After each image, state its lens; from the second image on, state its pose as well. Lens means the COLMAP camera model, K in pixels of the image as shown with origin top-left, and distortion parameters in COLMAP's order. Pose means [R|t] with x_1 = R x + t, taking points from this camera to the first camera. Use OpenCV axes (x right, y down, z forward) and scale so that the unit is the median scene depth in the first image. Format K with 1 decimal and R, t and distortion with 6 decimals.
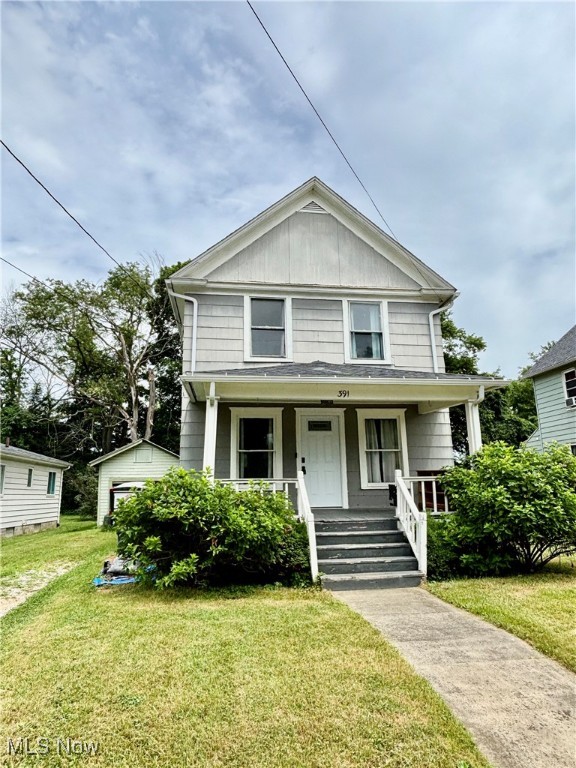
lens RADIAL K [[469.3, 0, 290.3], [0, 469.3, 377.6], [0, 0, 1]] dist [0.003869, -0.005936]
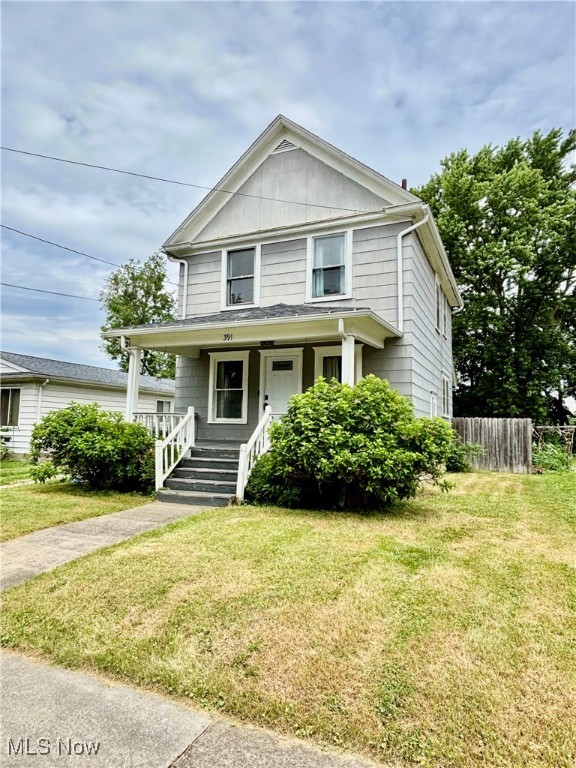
lens RADIAL K [[469.3, 0, 285.1], [0, 469.3, 380.3], [0, 0, 1]] dist [0.003869, -0.005936]
pose [[0.852514, -0.022487, -0.522220, 0.609872], [0.093601, 0.989493, 0.110193, 0.019829], [0.514255, -0.142822, 0.845662, 0.100769]]
